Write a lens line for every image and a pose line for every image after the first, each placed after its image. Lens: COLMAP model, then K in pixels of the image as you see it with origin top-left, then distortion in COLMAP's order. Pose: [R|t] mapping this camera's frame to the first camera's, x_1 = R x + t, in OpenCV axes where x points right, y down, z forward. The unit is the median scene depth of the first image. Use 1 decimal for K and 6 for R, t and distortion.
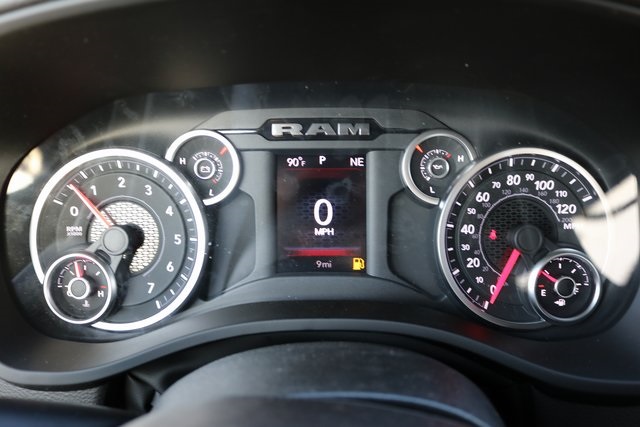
lens RADIAL K [[525.8, 0, 320.0], [0, 525.8, 213.5], [0, 0, 1]] dist [-0.181887, 0.138738]
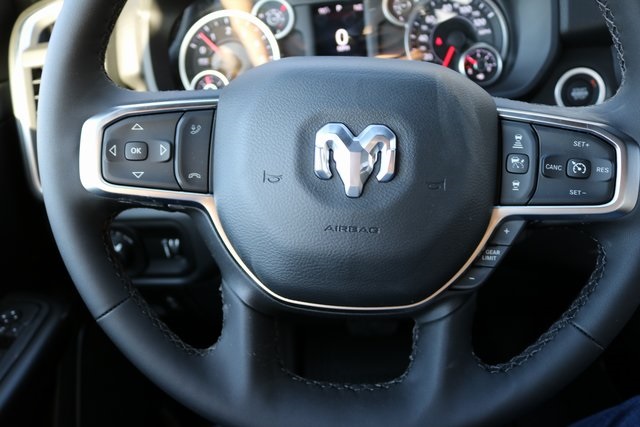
lens RADIAL K [[525.8, 0, 320.0], [0, 525.8, 213.5], [0, 0, 1]] dist [-0.181887, 0.138738]
pose [[0.994907, -0.076935, -0.065120, -0.000818], [0.084484, 0.988870, 0.122472, 0.382506], [0.054973, -0.127349, 0.990333, -0.849761]]
